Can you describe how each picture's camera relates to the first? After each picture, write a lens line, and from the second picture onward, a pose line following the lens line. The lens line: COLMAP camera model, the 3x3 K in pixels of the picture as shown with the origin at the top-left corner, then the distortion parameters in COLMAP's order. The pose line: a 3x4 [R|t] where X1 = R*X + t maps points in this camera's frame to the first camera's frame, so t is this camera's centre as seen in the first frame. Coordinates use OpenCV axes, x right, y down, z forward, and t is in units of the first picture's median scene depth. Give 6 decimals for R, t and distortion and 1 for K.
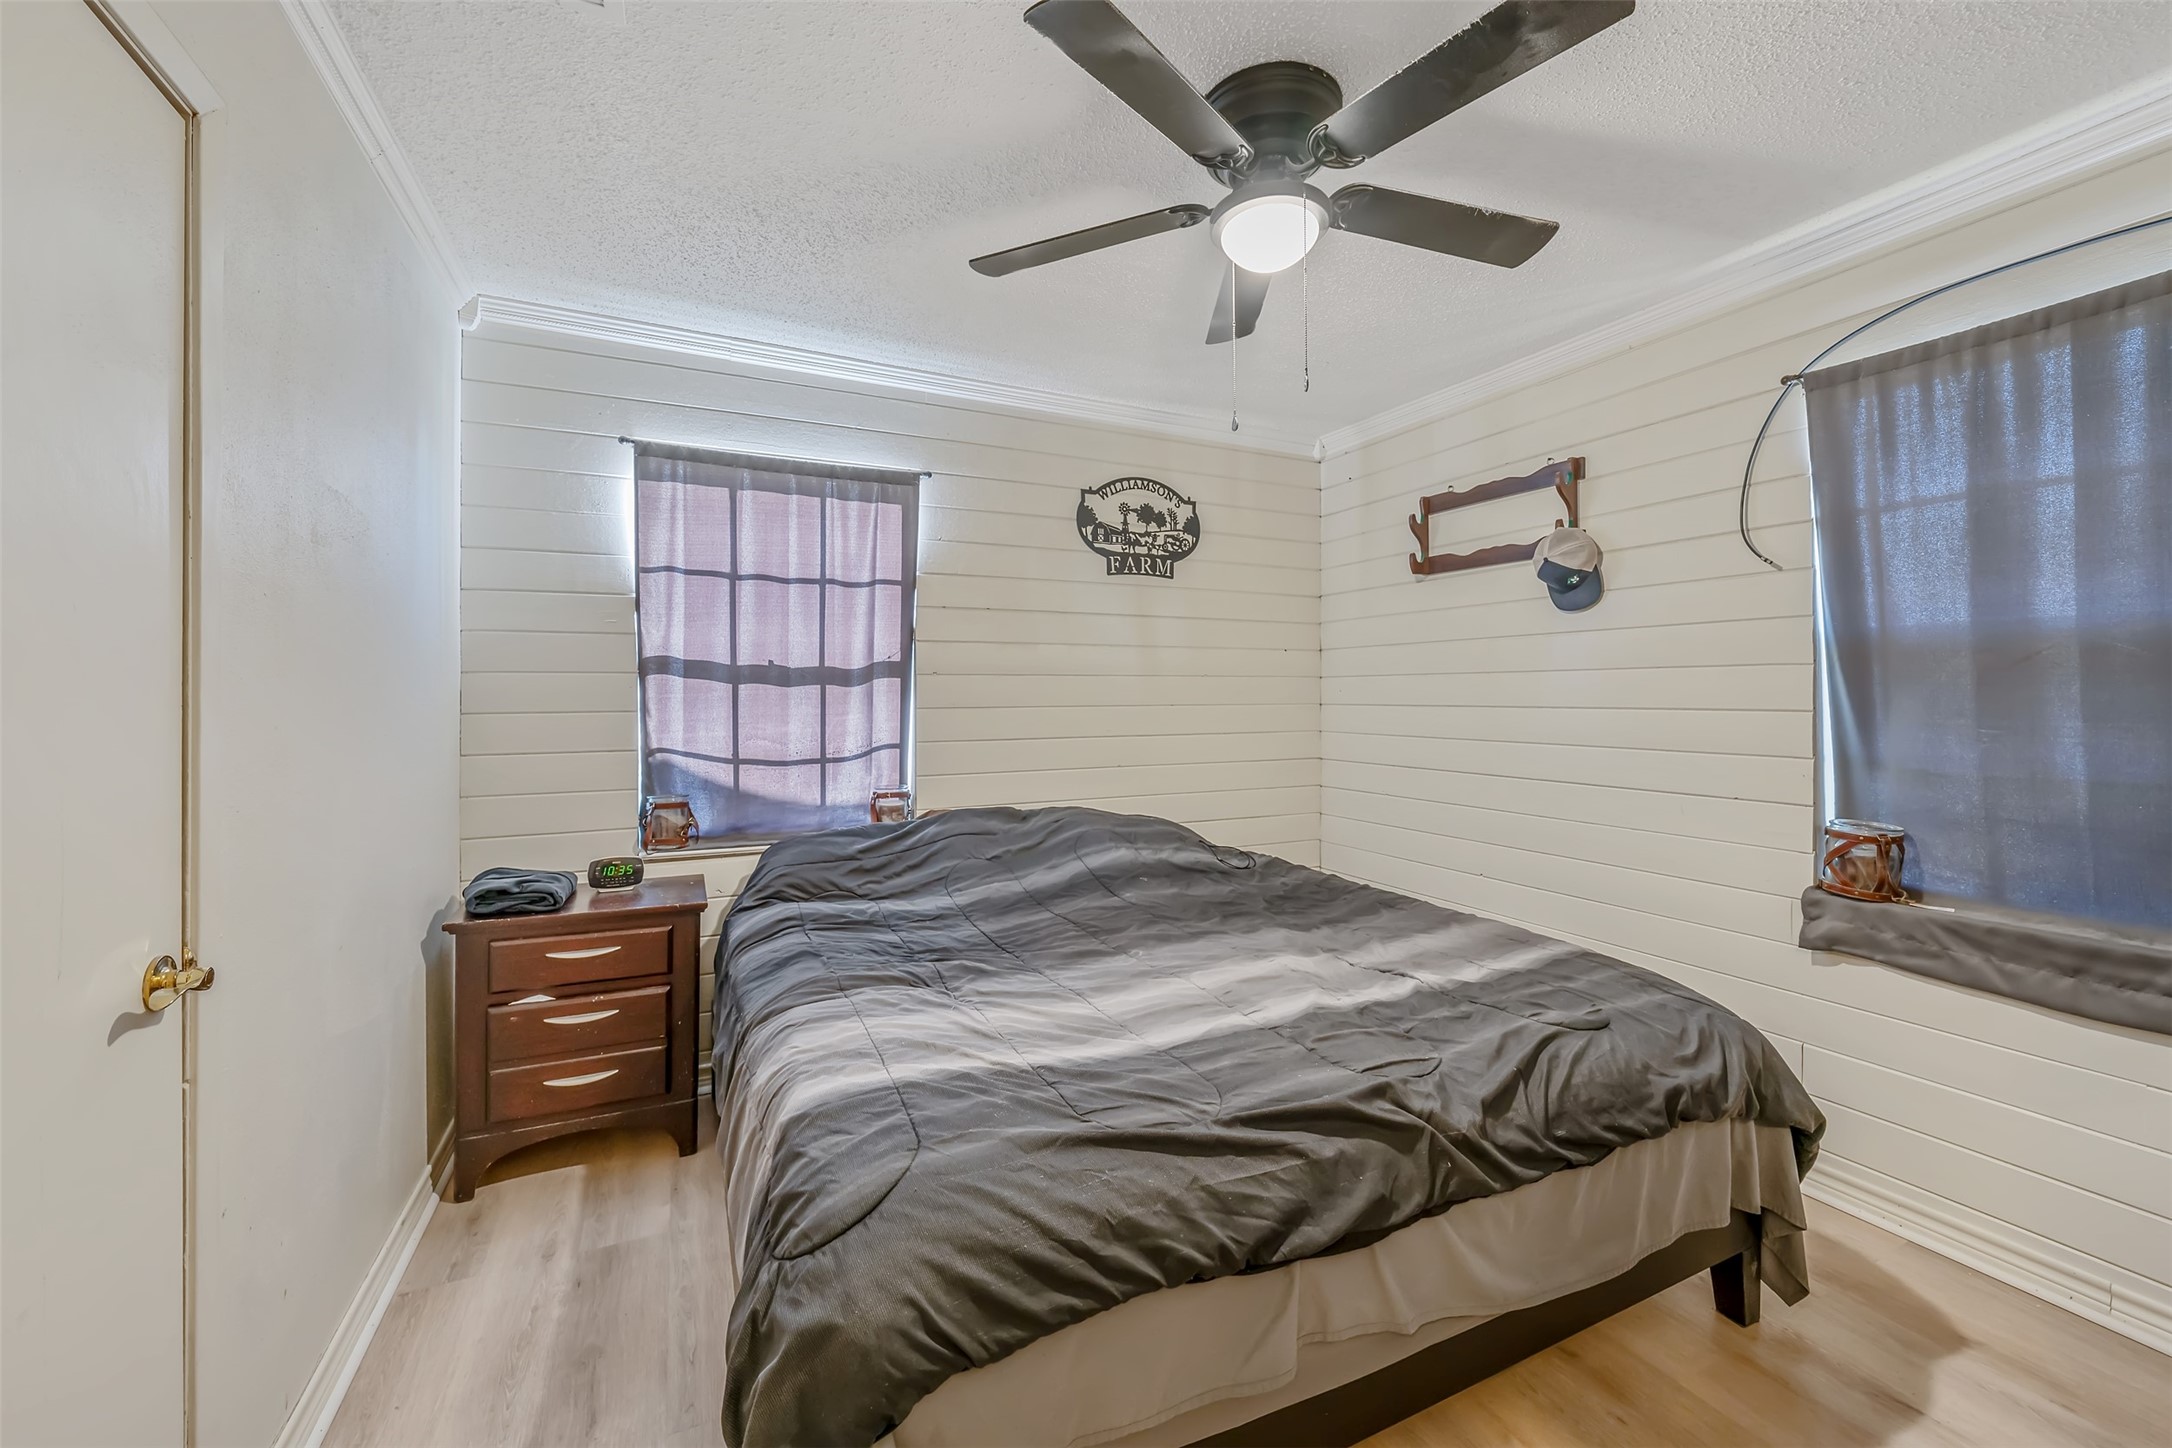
lens RADIAL K [[833.2, 0, 1056.3], [0, 833.2, 714.7], [0, 0, 1]] dist [0.000393, -0.000023]
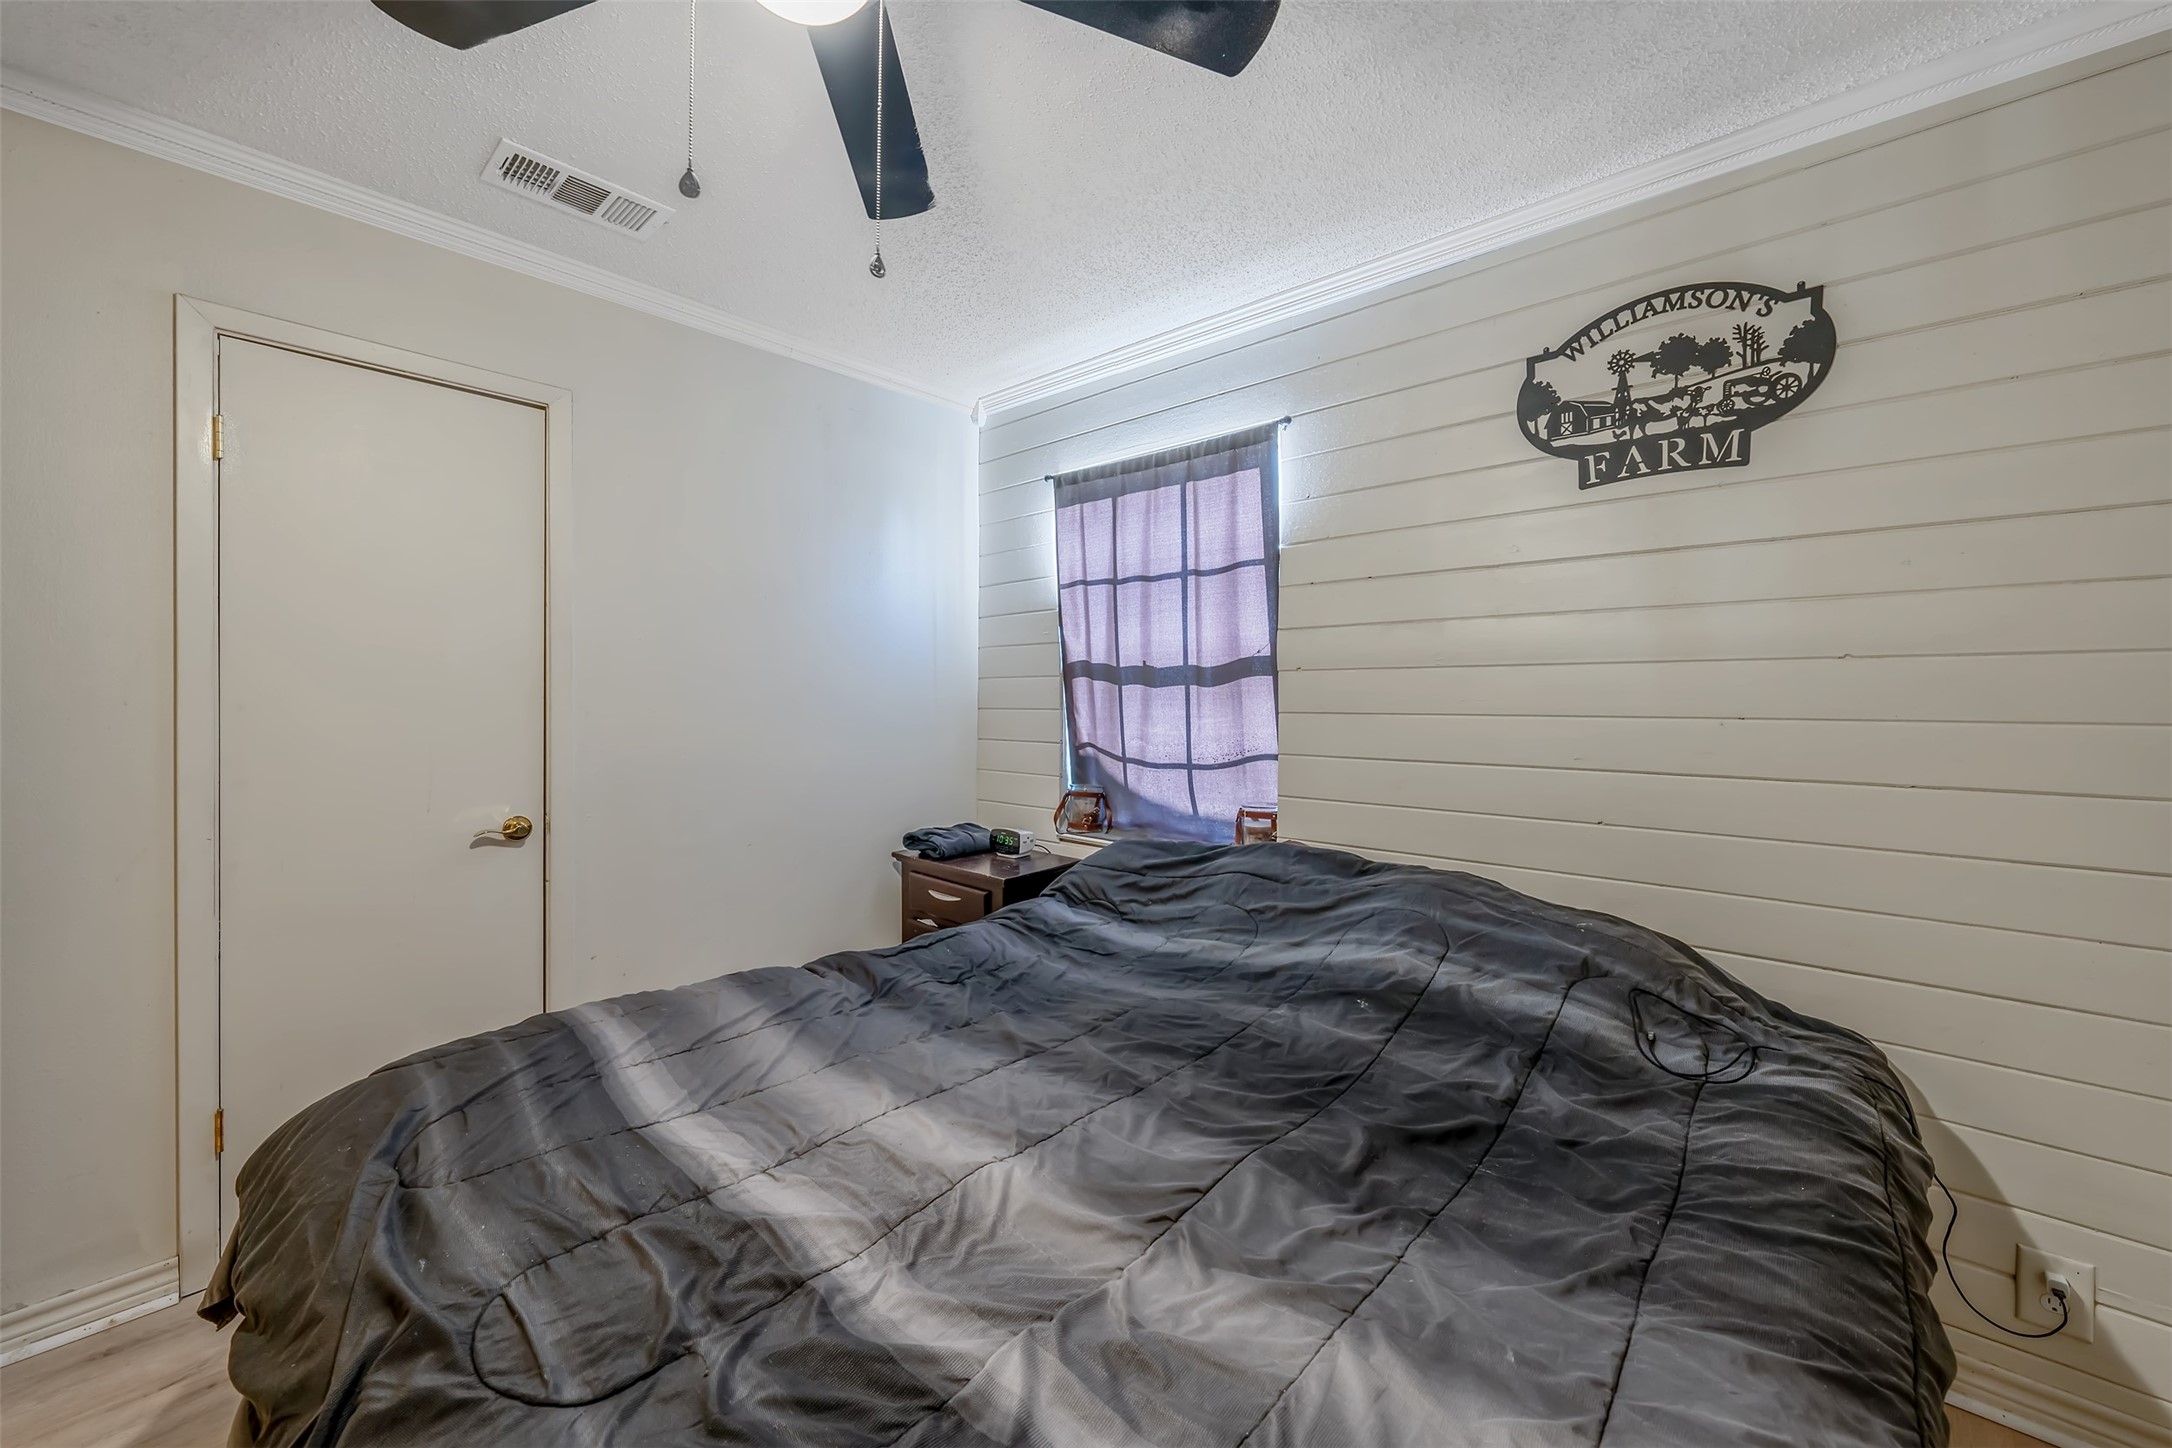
lens RADIAL K [[807.9, 0, 1086.0], [0, 807.9, 724.0], [0, 0, 1]] dist [-0.001843, -0.000268]
pose [[0.413428, 0.032684, -0.909950, 0.467675], [-0.027524, 0.999347, 0.023390, -0.009769], [0.910121, 0.015375, 0.414058, 0.494712]]
